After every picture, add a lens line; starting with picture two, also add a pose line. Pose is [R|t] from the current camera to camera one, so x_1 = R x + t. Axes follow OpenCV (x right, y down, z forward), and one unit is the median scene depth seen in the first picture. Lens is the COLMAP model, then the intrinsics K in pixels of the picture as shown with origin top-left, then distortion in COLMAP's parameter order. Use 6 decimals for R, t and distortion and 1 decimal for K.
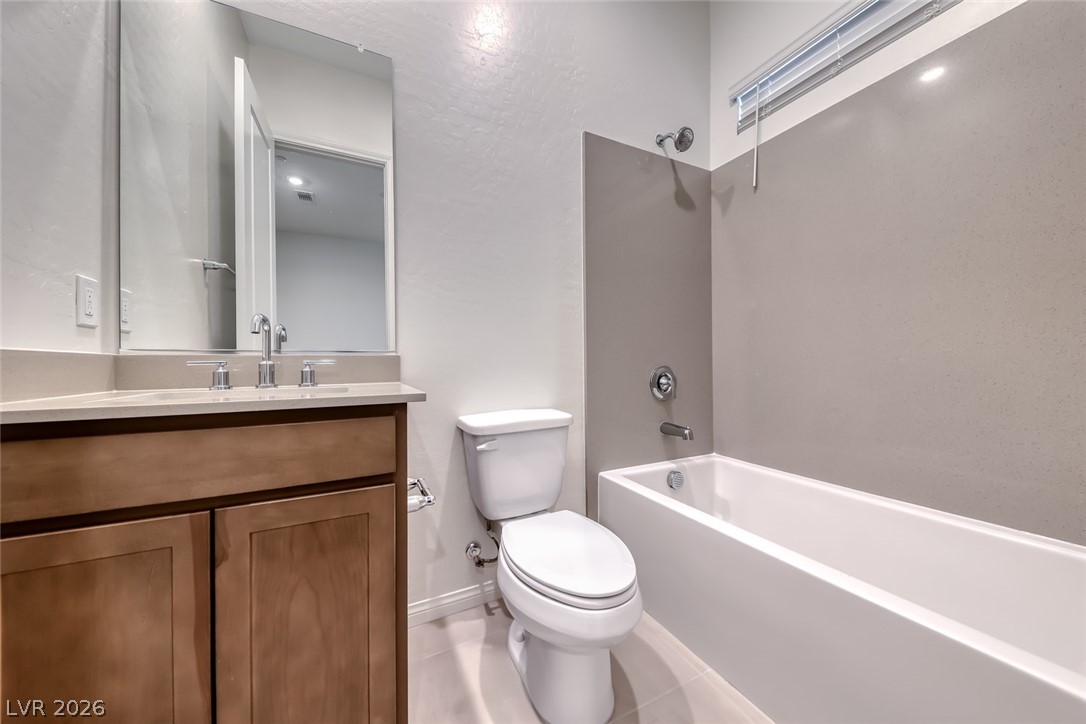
lens RADIAL K [[377.5, 0, 542.6], [0, 377.5, 361.6], [0, 0, 1]] dist [-0.002372, -0.002130]
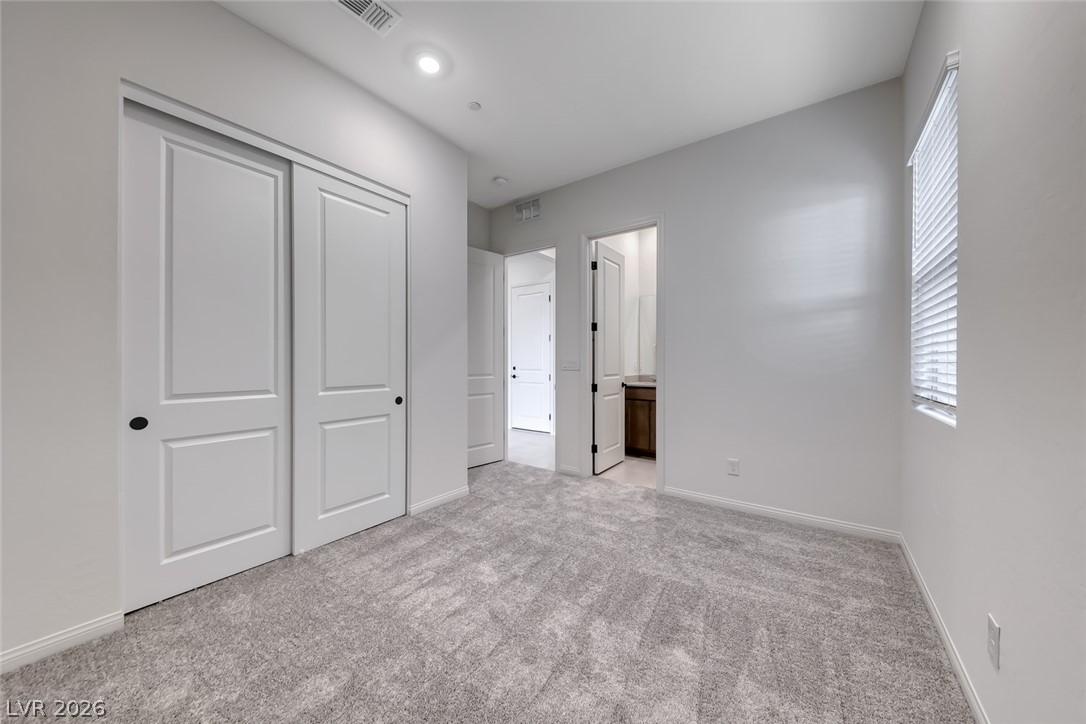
lens RADIAL K [[377.5, 0, 542.2], [0, 377.5, 365.4], [0, 0, 1]] dist [-0.002372, -0.002130]
pose [[0.459752, 0.000049, -0.888048, 4.098617], [-0.004775, 0.999986, -0.002417, -0.199377], [0.888035, 0.005351, 0.459745, -3.692917]]
